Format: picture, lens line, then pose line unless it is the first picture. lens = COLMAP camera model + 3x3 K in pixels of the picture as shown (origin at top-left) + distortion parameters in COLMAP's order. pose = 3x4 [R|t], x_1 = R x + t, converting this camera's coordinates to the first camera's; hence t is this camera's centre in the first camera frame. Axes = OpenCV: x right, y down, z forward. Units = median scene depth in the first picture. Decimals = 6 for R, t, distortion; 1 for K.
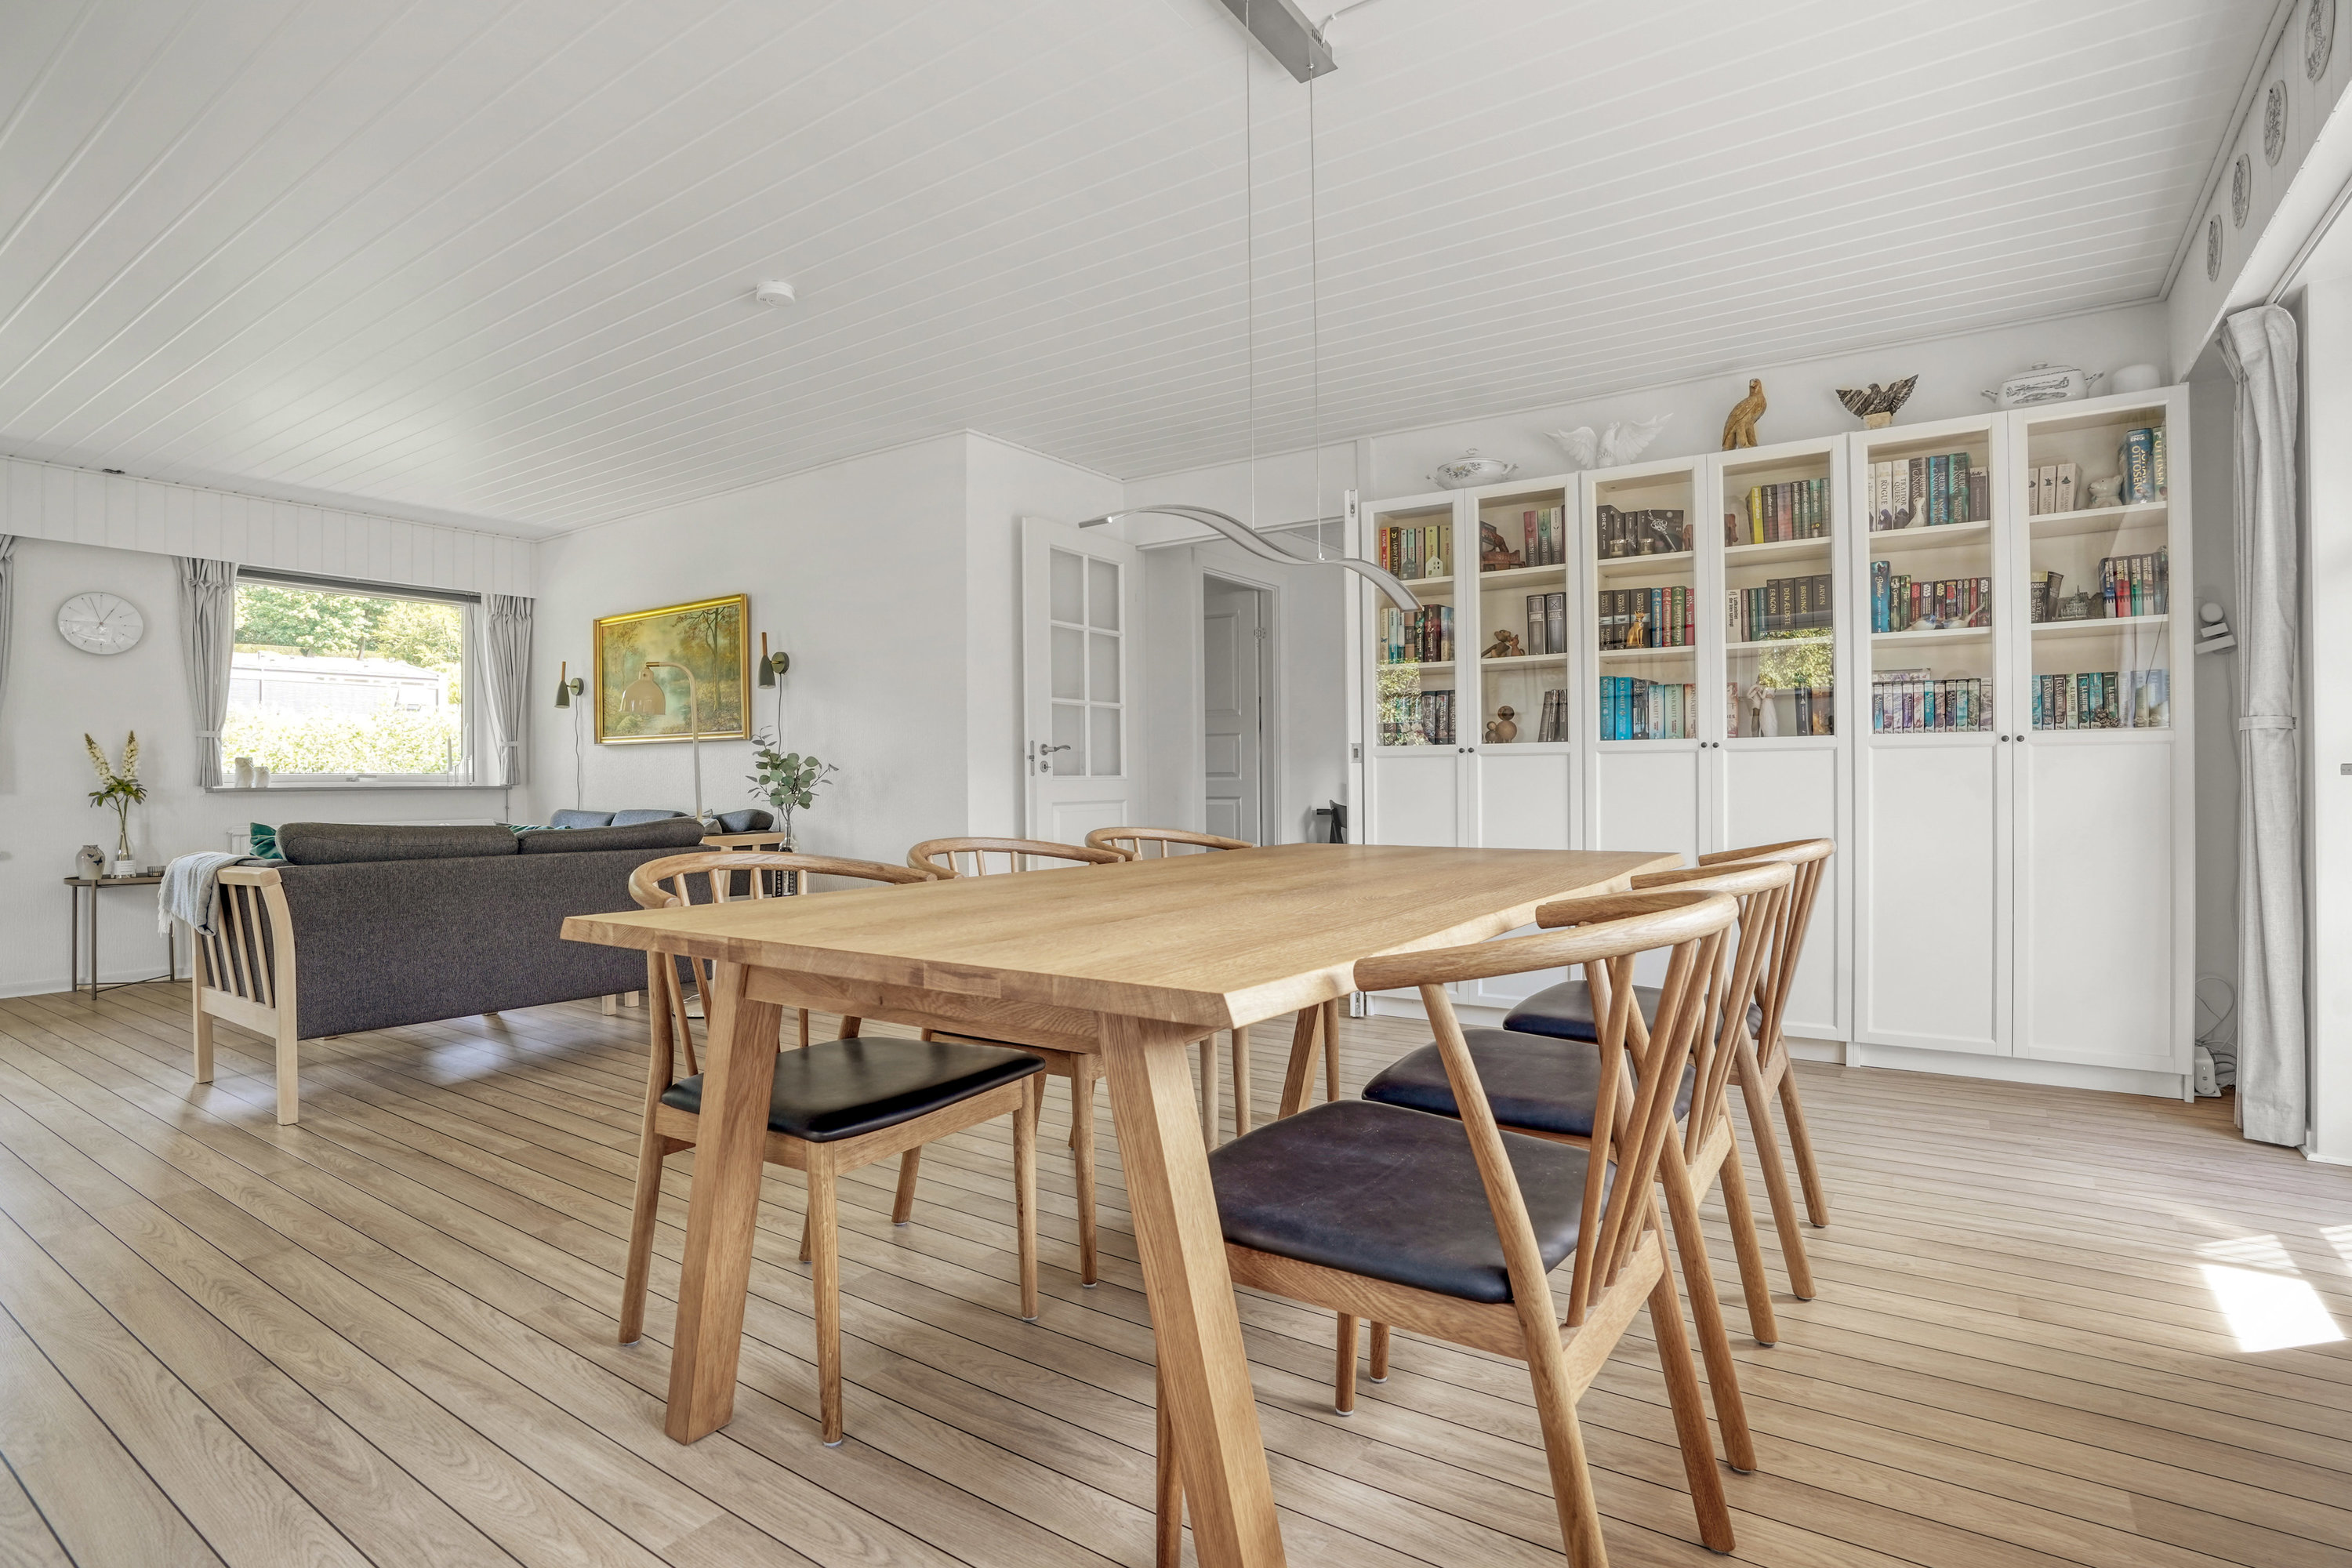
lens RADIAL K [[1103.4, 0, 1260.6], [0, 1103.4, 783.5], [0, 0, 1]] dist [-0.051695, 0.017608]
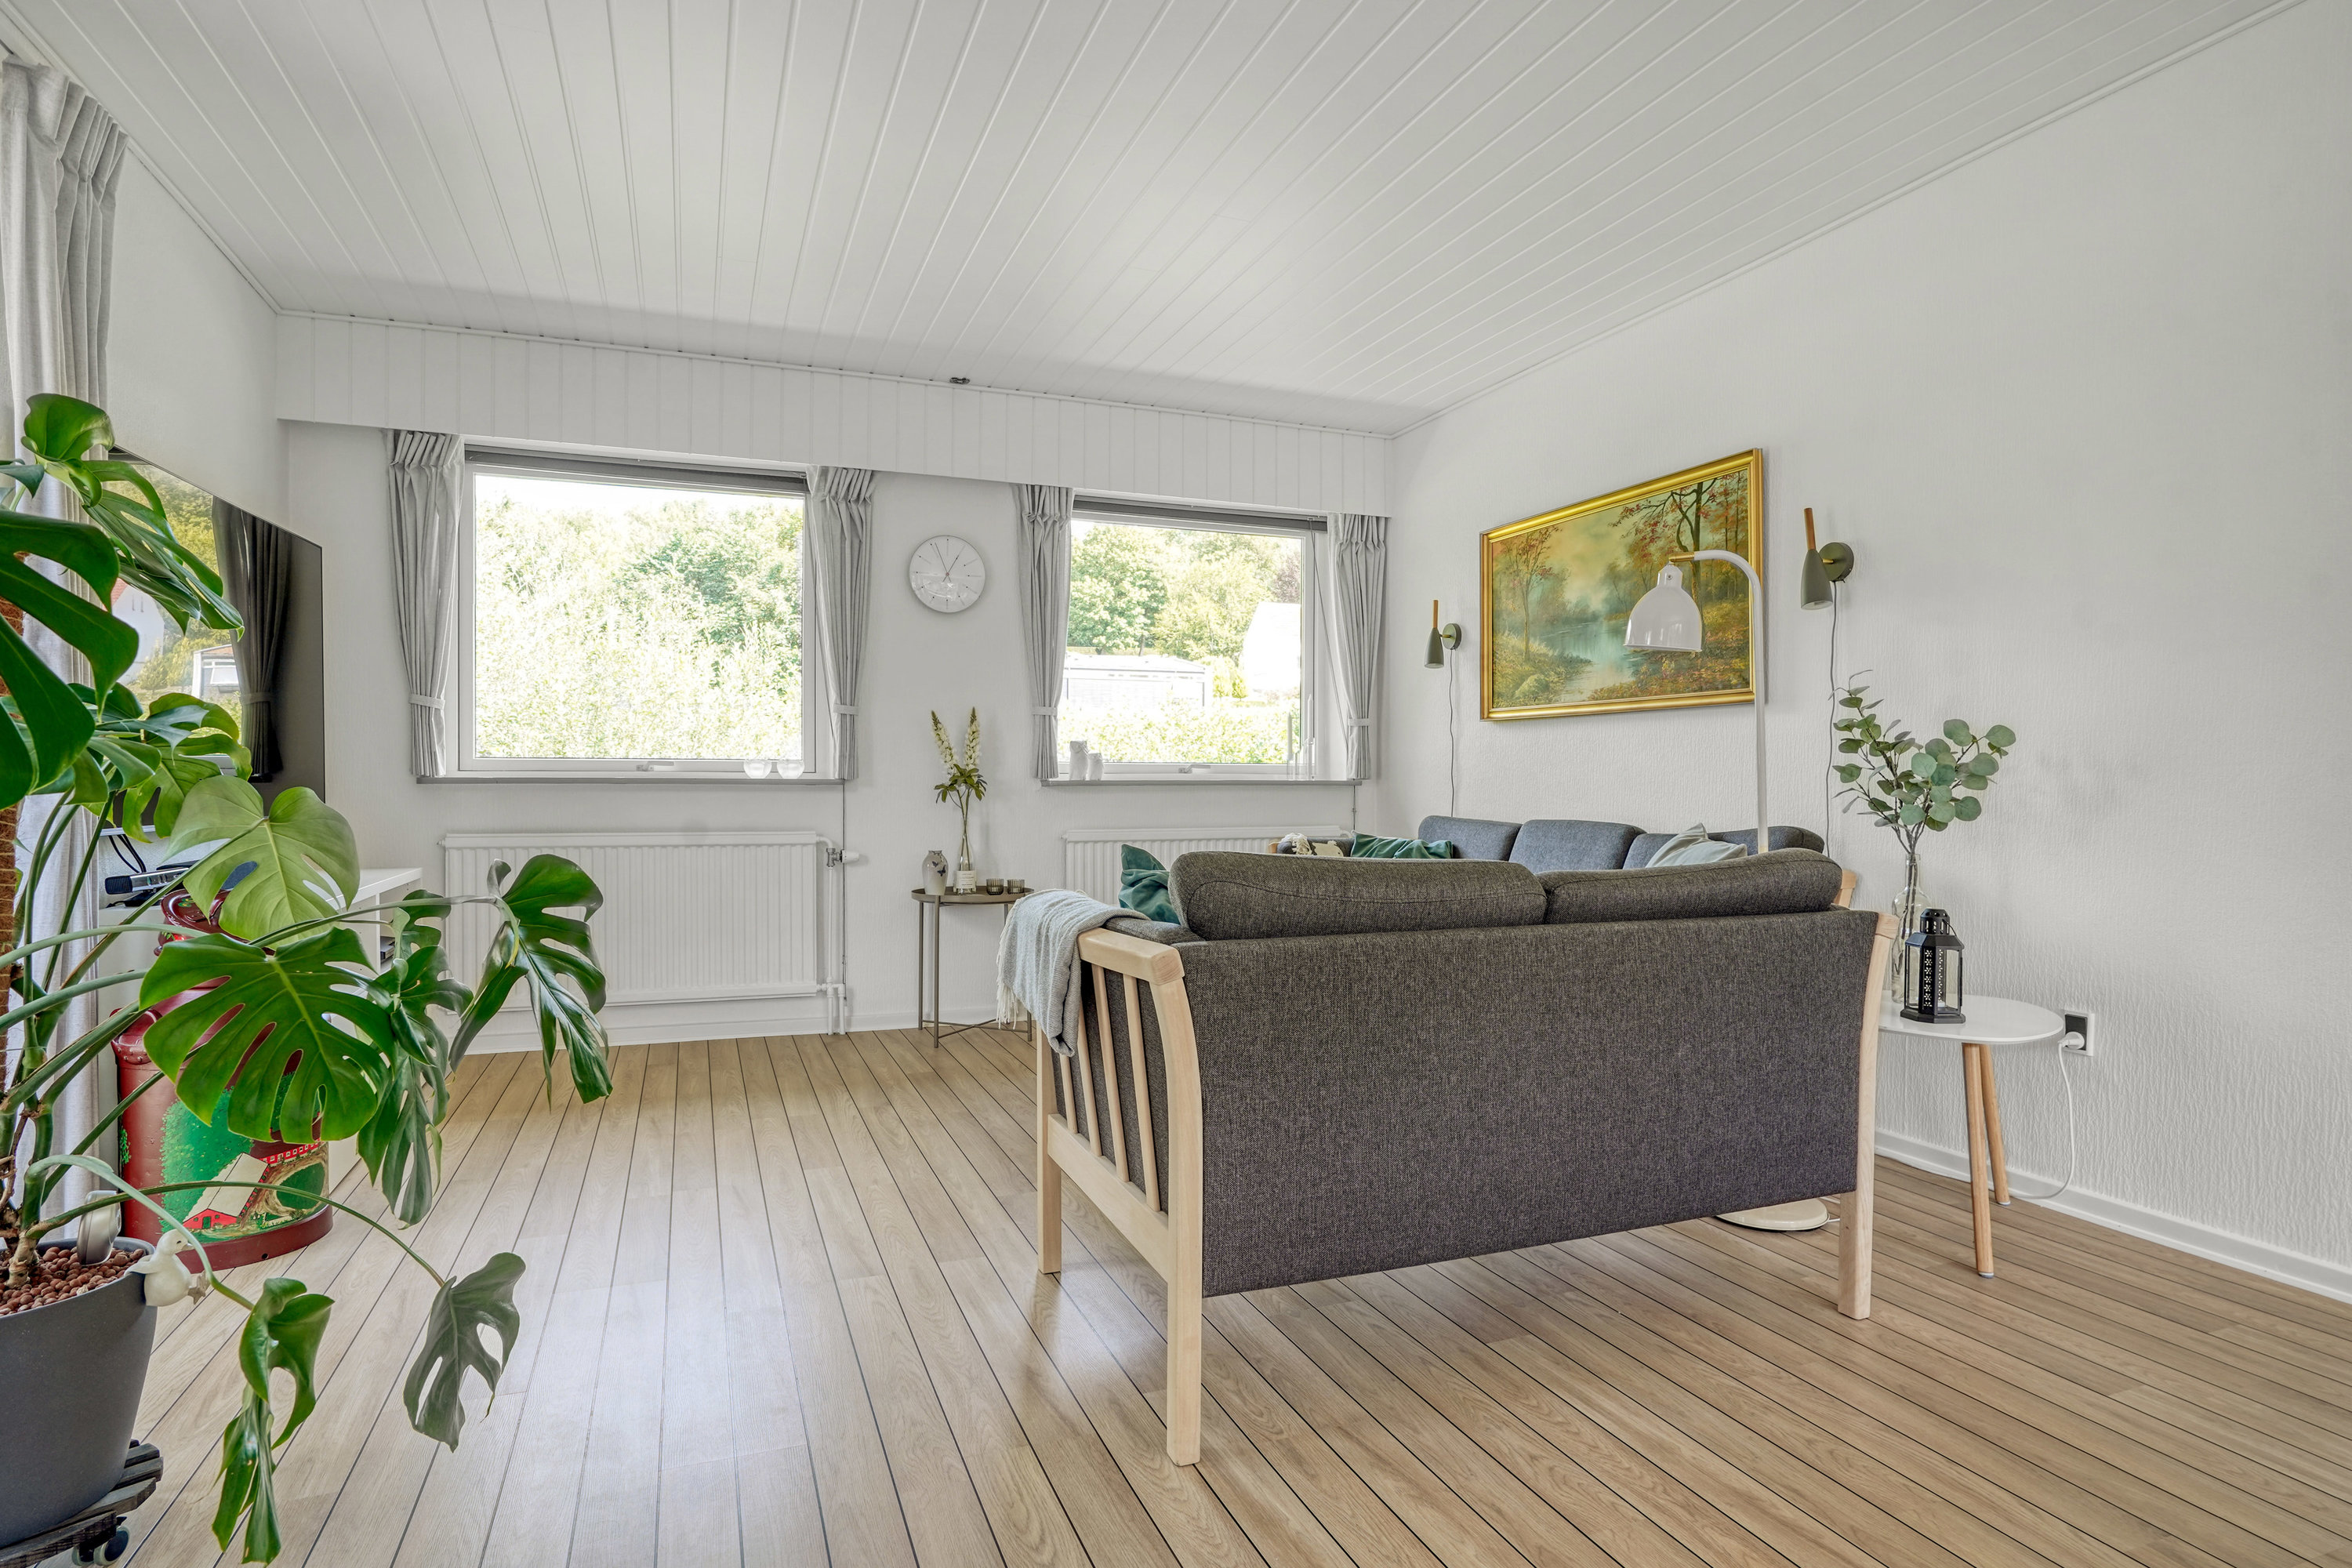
lens RADIAL K [[1302.0, 0, 1256.0], [0, 1302.0, 781.6], [0, 0, 1]] dist [0.001056, 0.000009]
pose [[0.821885, 0.008774, -0.569586, -0.318634], [-0.008312, 0.999960, 0.003409, 0.000793], [0.569593, 0.001933, 0.821925, 0.306643]]
